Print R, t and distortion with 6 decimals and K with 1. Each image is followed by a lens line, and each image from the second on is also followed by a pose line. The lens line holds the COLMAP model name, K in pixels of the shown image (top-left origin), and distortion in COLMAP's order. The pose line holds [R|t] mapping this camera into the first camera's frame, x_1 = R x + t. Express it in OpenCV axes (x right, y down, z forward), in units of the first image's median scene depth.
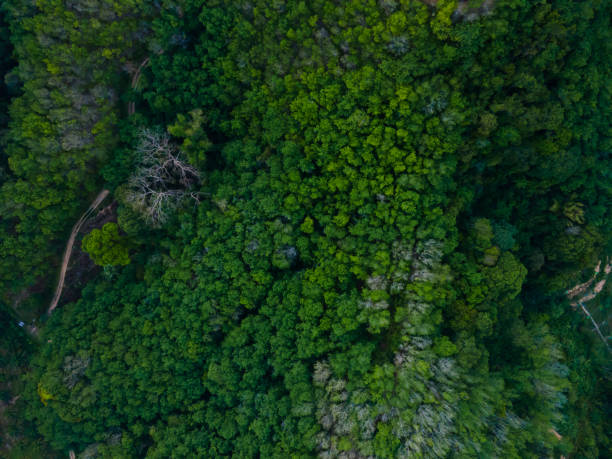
lens RADIAL K [[245.9, 0, 303.9], [0, 245.9, 226.1], [0, 0, 1]] dist [0.000118, -0.000443]
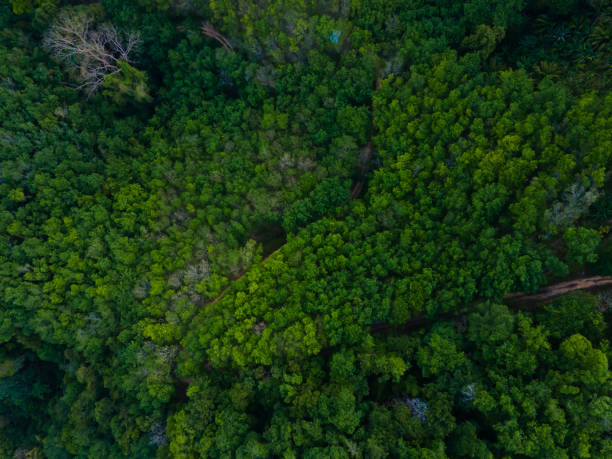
lens RADIAL K [[245.9, 0, 303.9], [0, 245.9, 226.1], [0, 0, 1]] dist [0.000118, -0.000443]
pose [[-0.050958, 0.998325, 0.027402, 0.058264], [-0.997925, -0.049818, -0.040789, -1.191902], [-0.039355, -0.029424, 0.998792, -0.039710]]
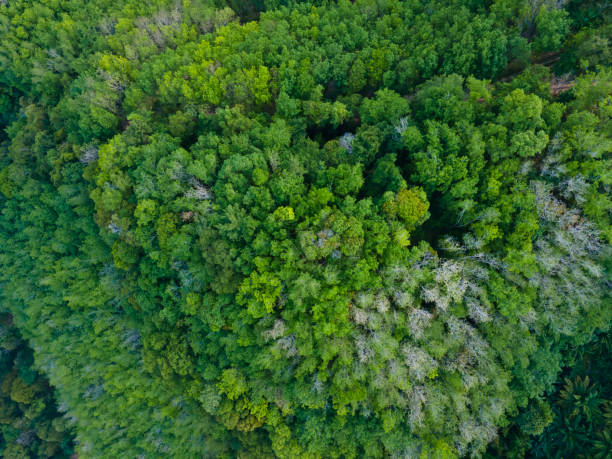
lens RADIAL K [[245.9, 0, 303.9], [0, 245.9, 226.1], [0, 0, 1]] dist [0.000118, -0.000443]
pose [[-0.290451, 0.954766, 0.063719, 0.753303], [-0.956170, -0.287006, -0.058021, -1.462470], [-0.037109, -0.077779, 0.996280, -0.075124]]
